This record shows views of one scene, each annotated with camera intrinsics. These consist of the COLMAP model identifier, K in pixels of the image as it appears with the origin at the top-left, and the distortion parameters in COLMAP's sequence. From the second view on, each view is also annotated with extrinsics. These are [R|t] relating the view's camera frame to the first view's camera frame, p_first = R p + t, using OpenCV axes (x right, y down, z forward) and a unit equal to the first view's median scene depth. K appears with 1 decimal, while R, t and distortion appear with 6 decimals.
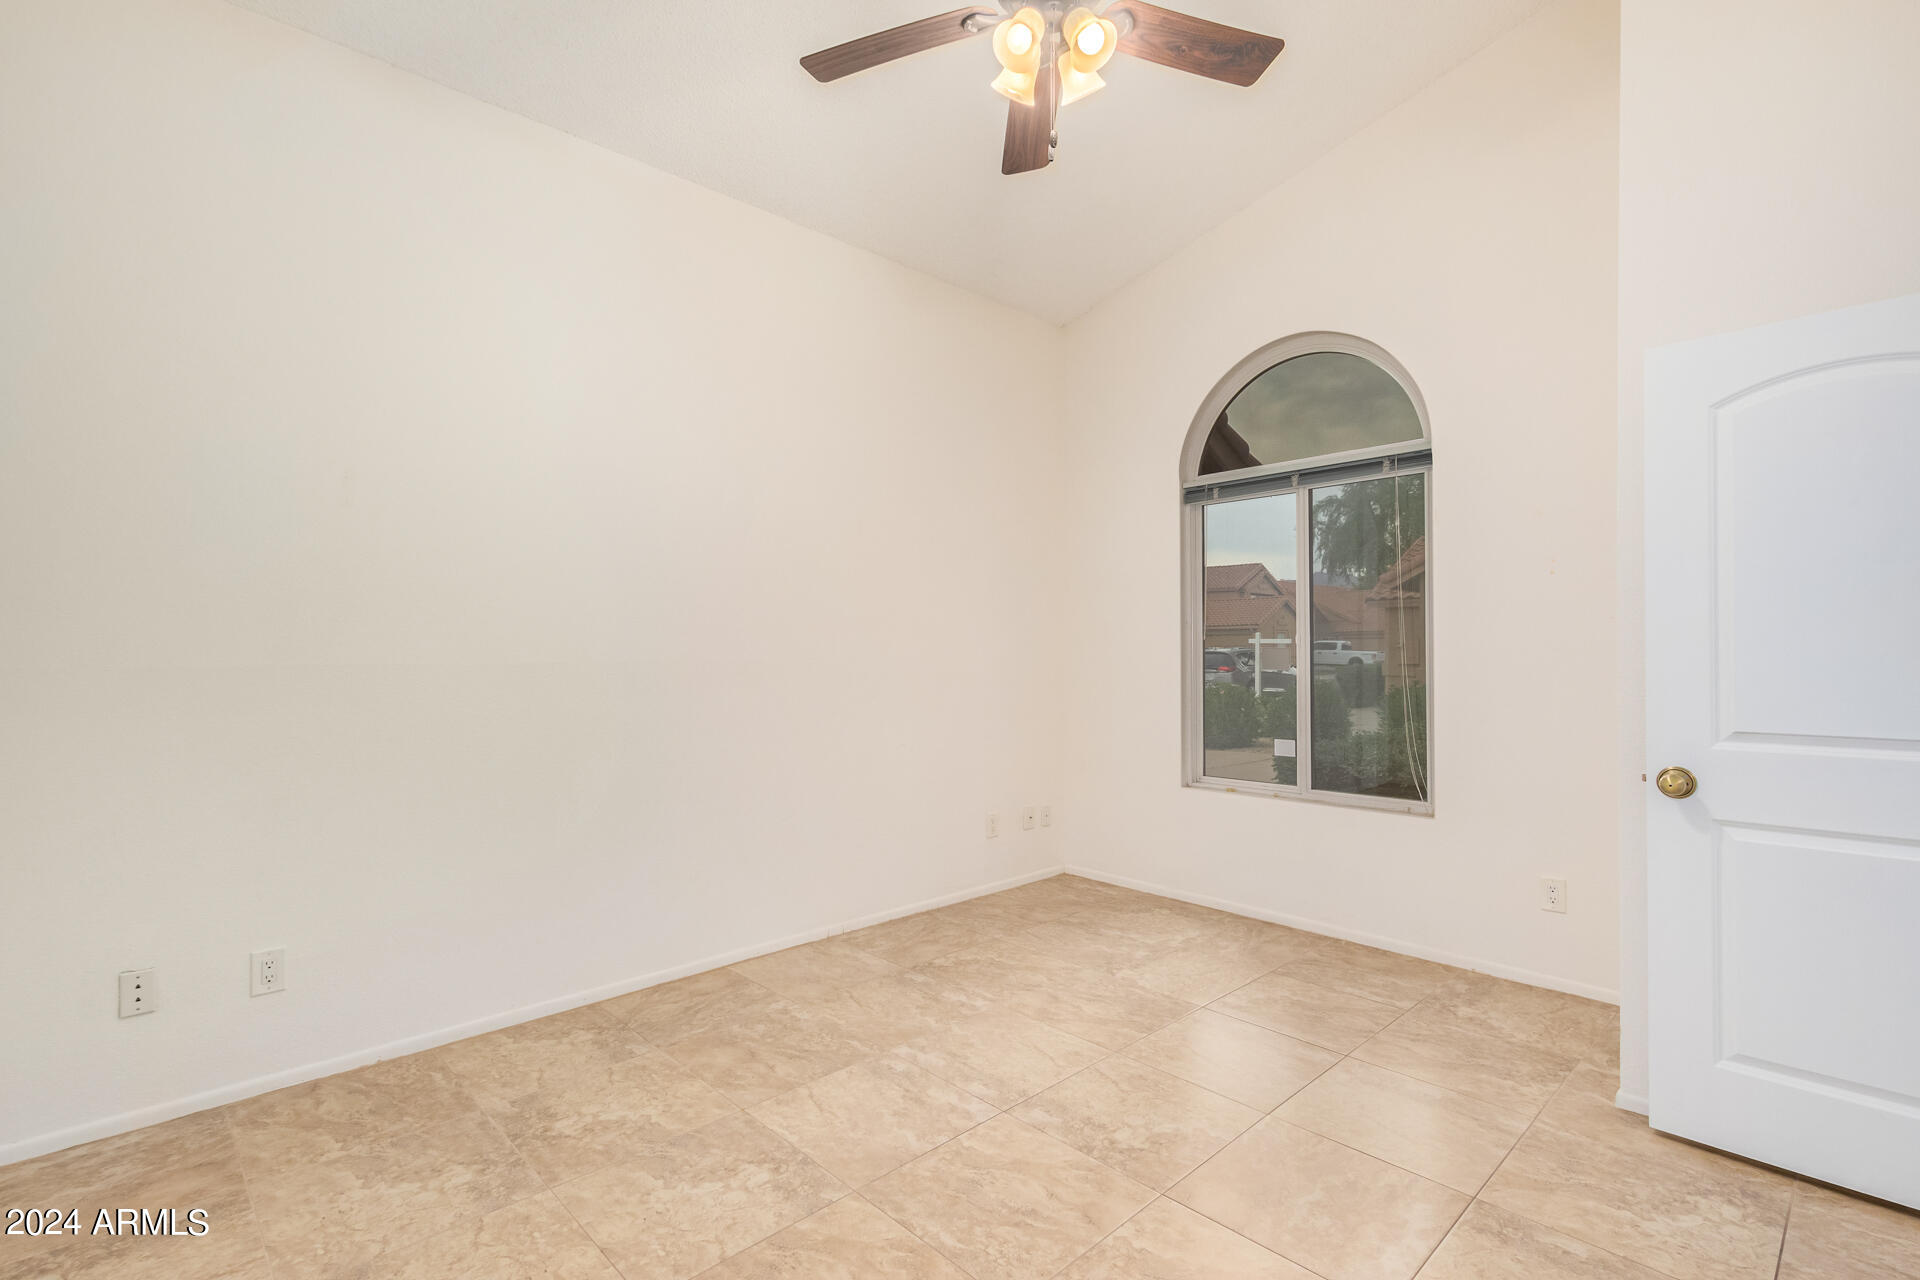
lens RADIAL K [[899.6, 0, 960.0], [0, 899.6, 640.0], [0, 0, 1]] dist [0.003768, -0.005576]
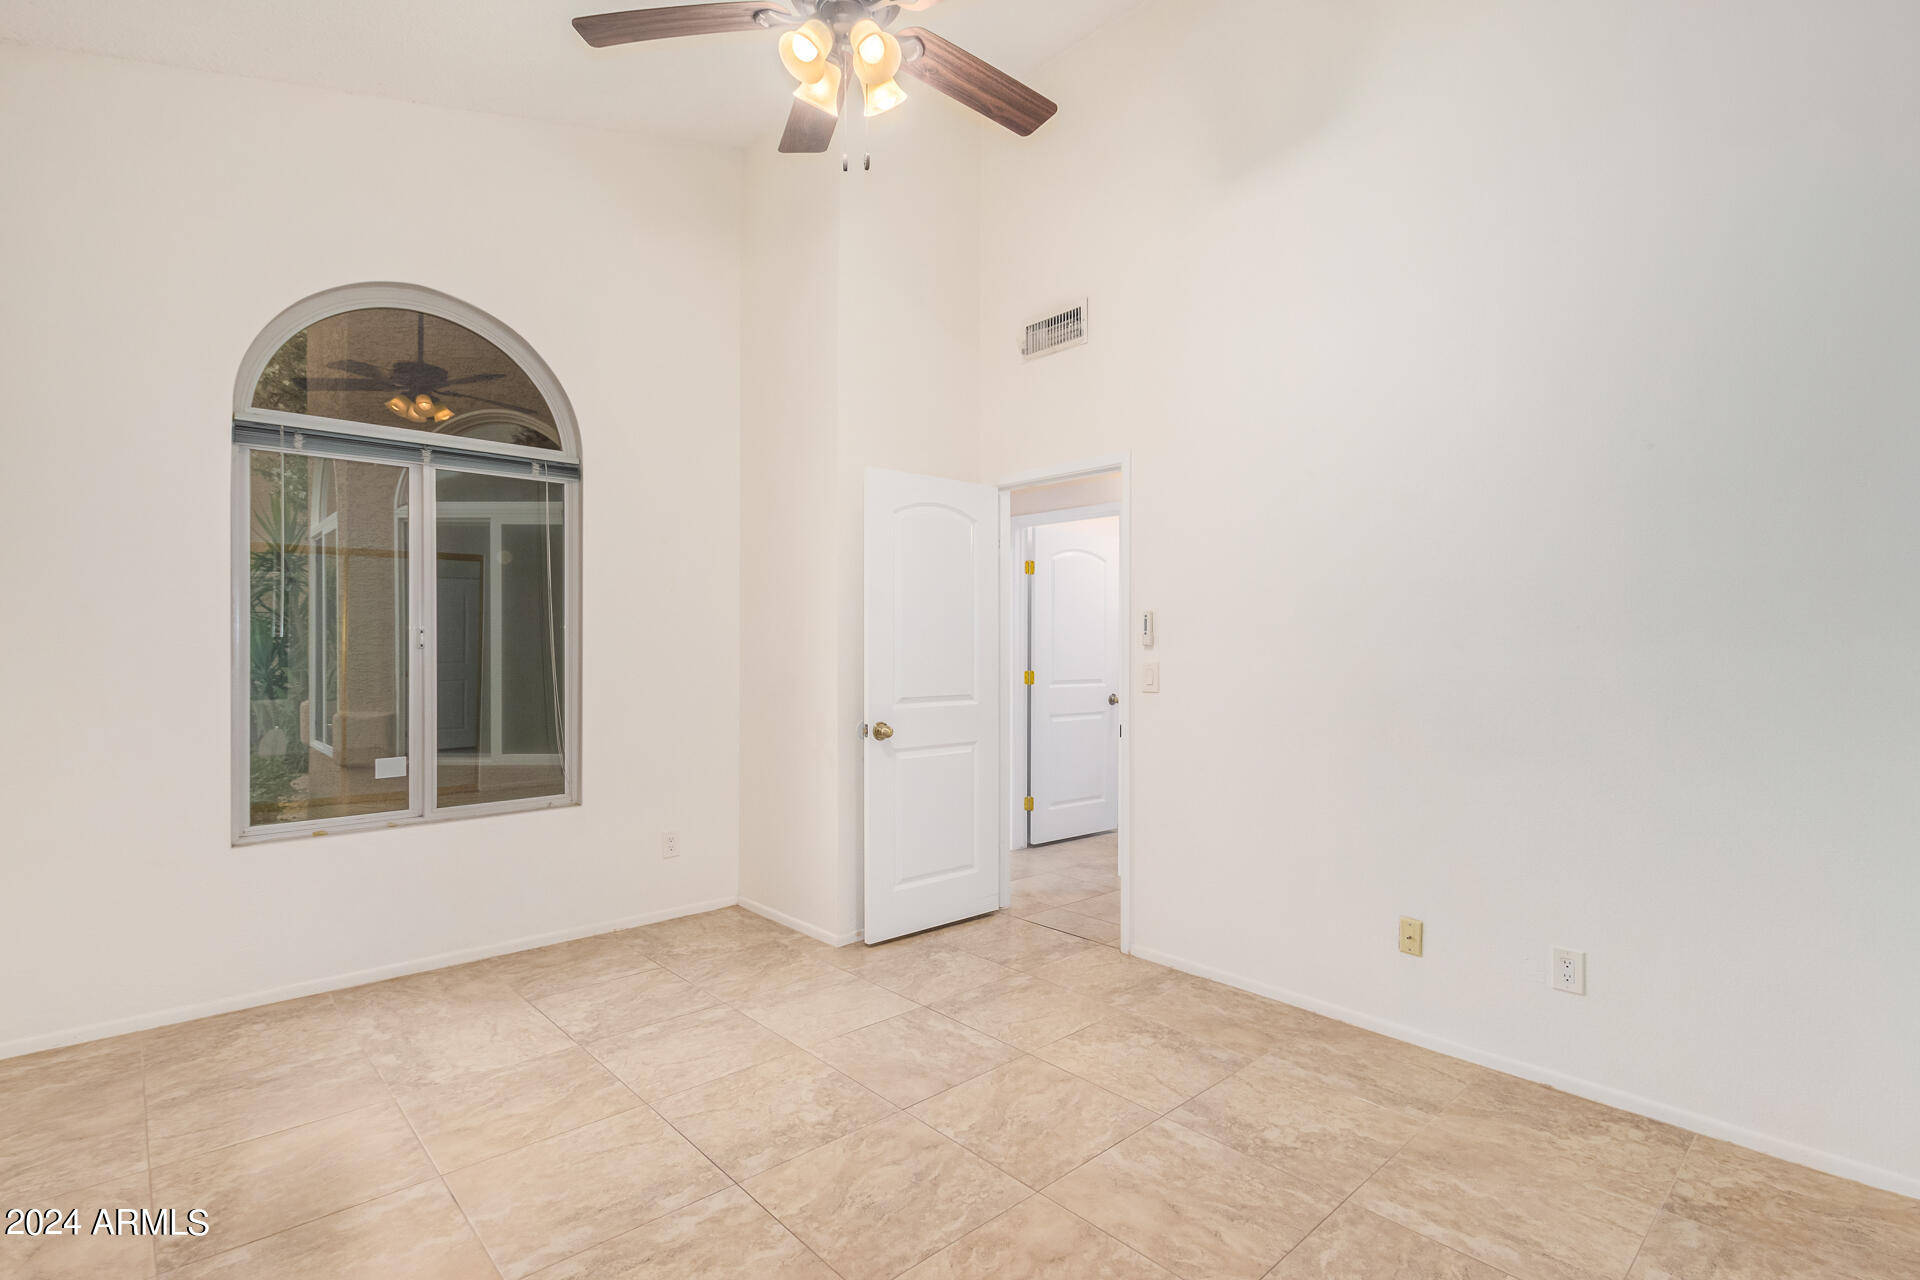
lens RADIAL K [[901.3, 0, 980.6], [0, 901.3, 659.6], [0, 0, 1]] dist [0.003087, -0.004388]
pose [[-0.004983, -0.014033, 0.999889, -0.703901], [-0.011933, 0.999831, 0.013973, 0.000073], [-0.999916, -0.011862, -0.005150, 0.663595]]
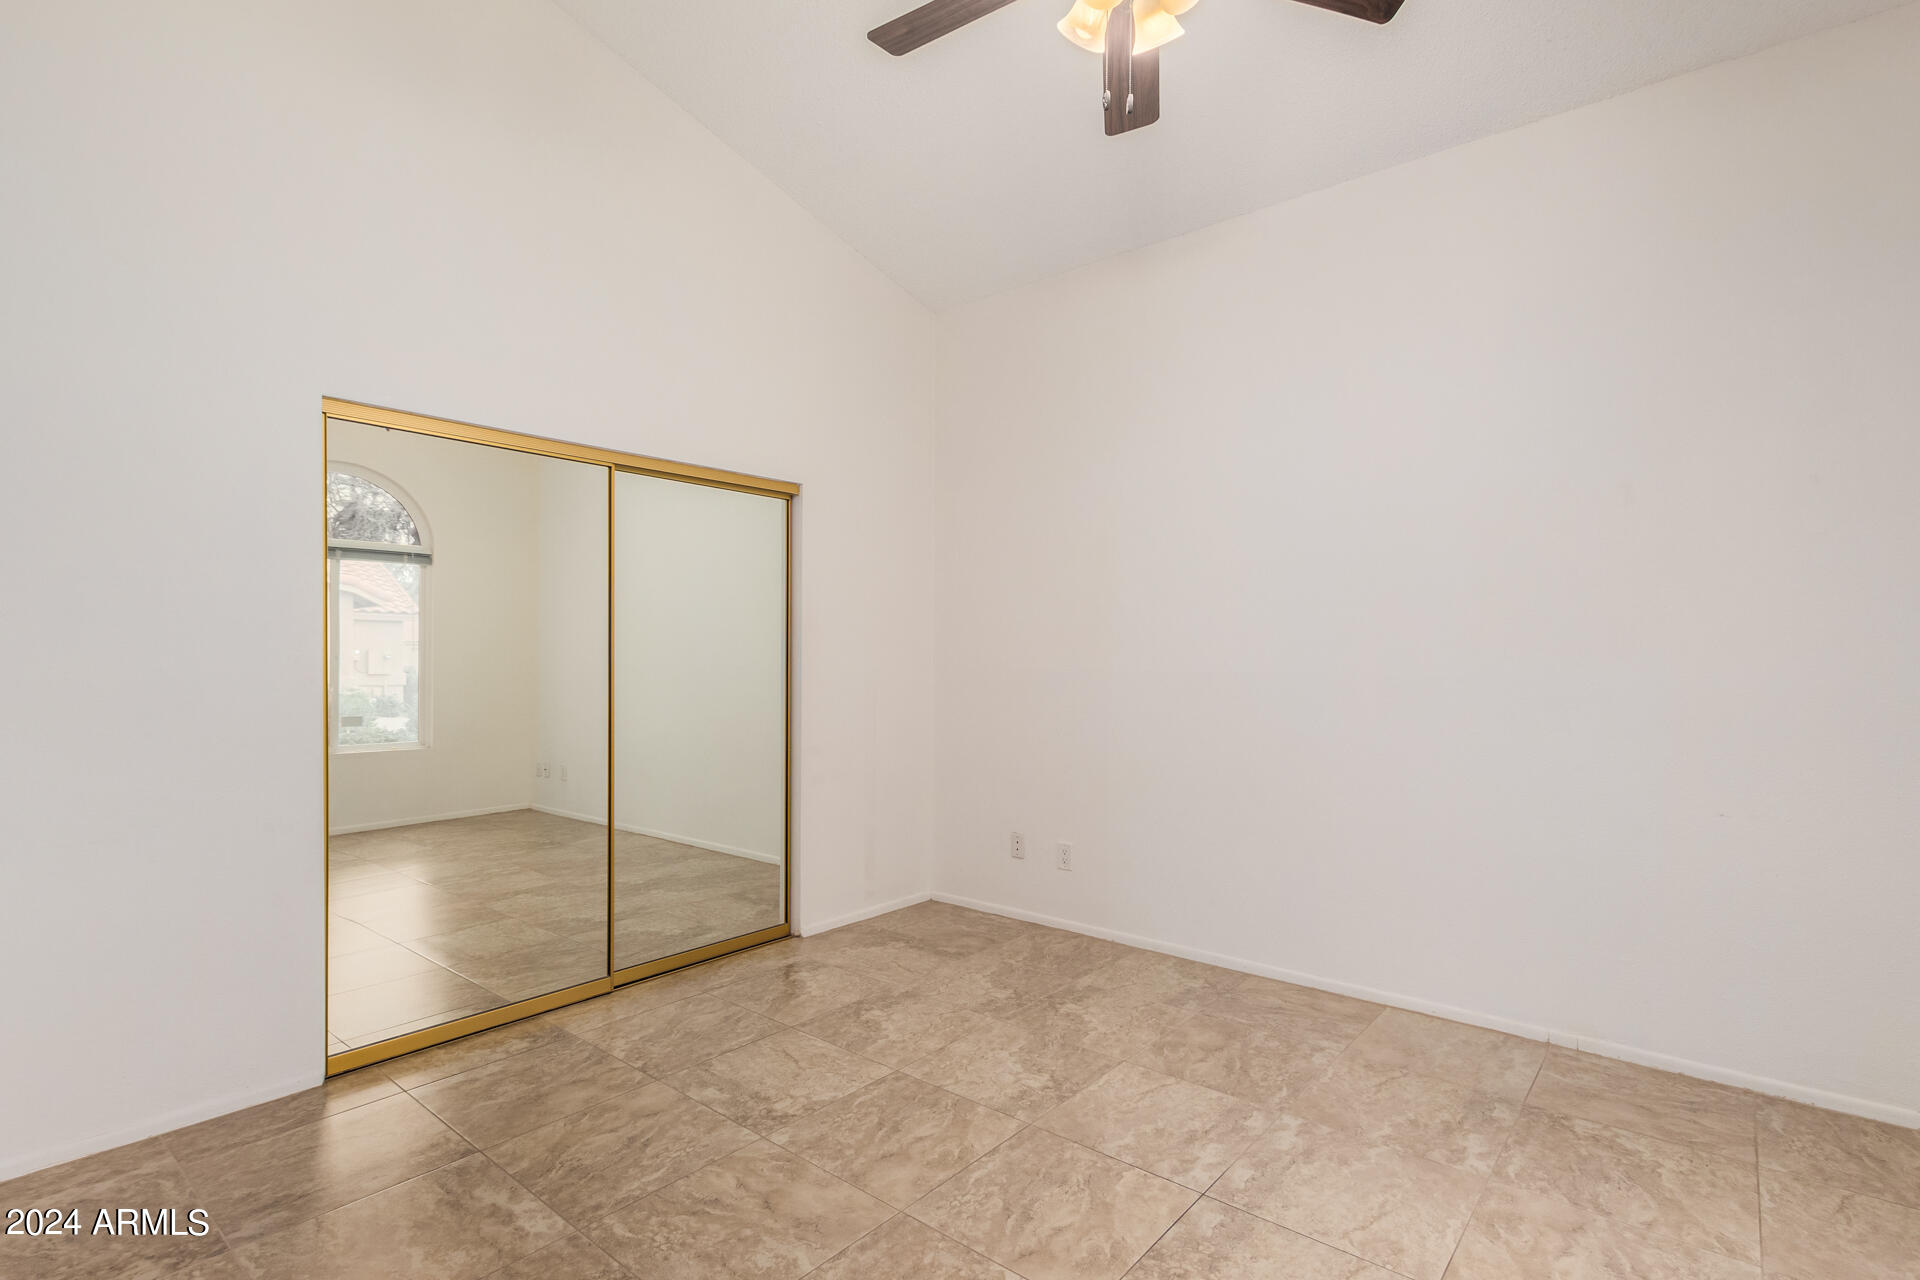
lens RADIAL K [[899.6, 0, 960.0], [0, 899.6, 640.0], [0, 0, 1]] dist [0.003768, -0.005576]
pose [[0.106263, -0.015535, -0.994217, 0.771919], [0.001137, 0.999879, -0.015502, -0.000314], [0.994337, 0.000517, 0.106268, 0.576981]]
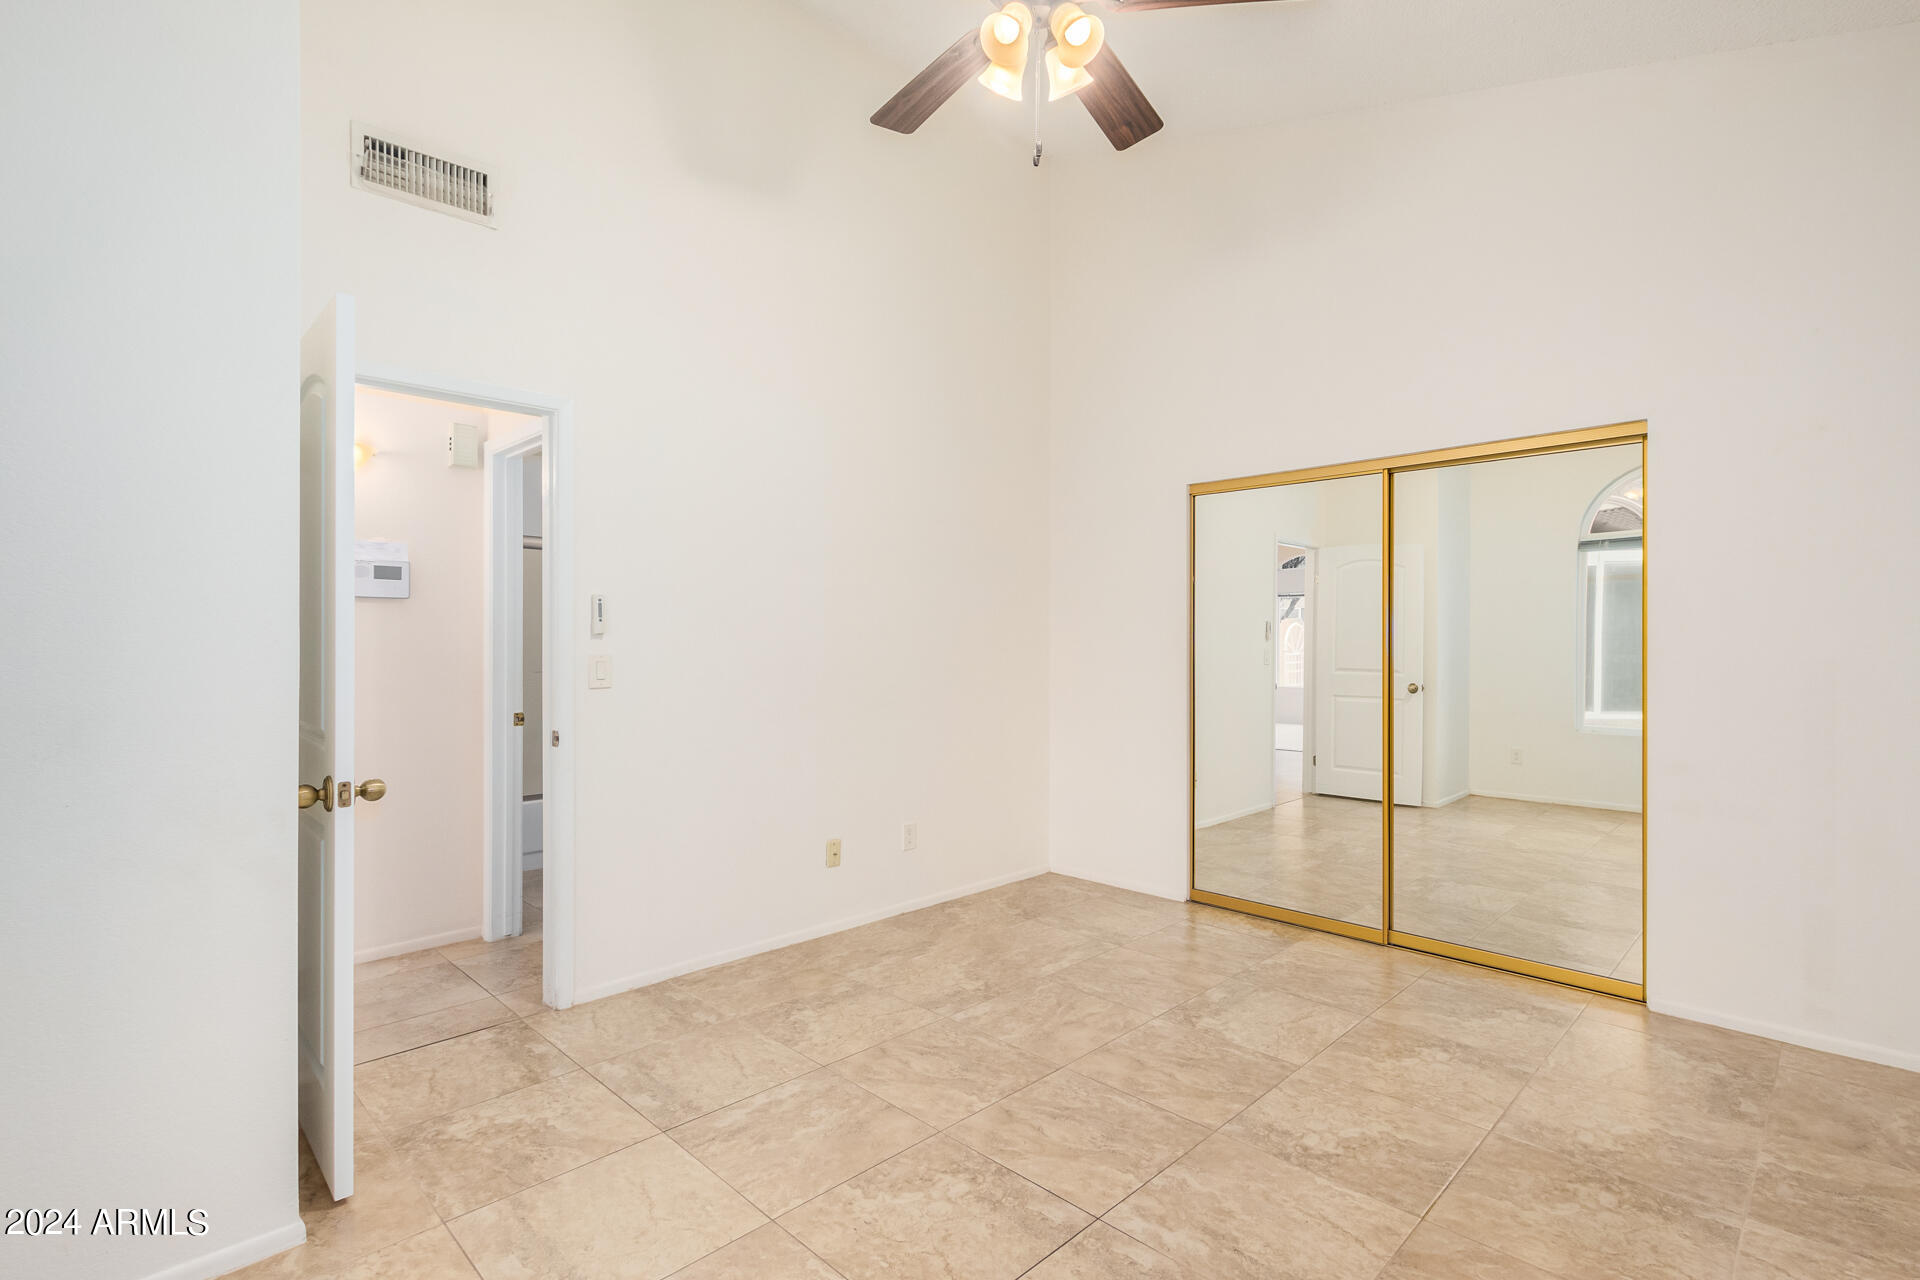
lens RADIAL K [[900.8, 0, 976.9], [0, 900.8, 643.6], [0, 0, 1]] dist [0.002596, -0.006739]
pose [[-0.999361, 0.000772, -0.035722, 0.159603], [0.000734, 0.999999, 0.001074, 0.006362], [0.035723, 0.001047, -0.999361, 1.545834]]
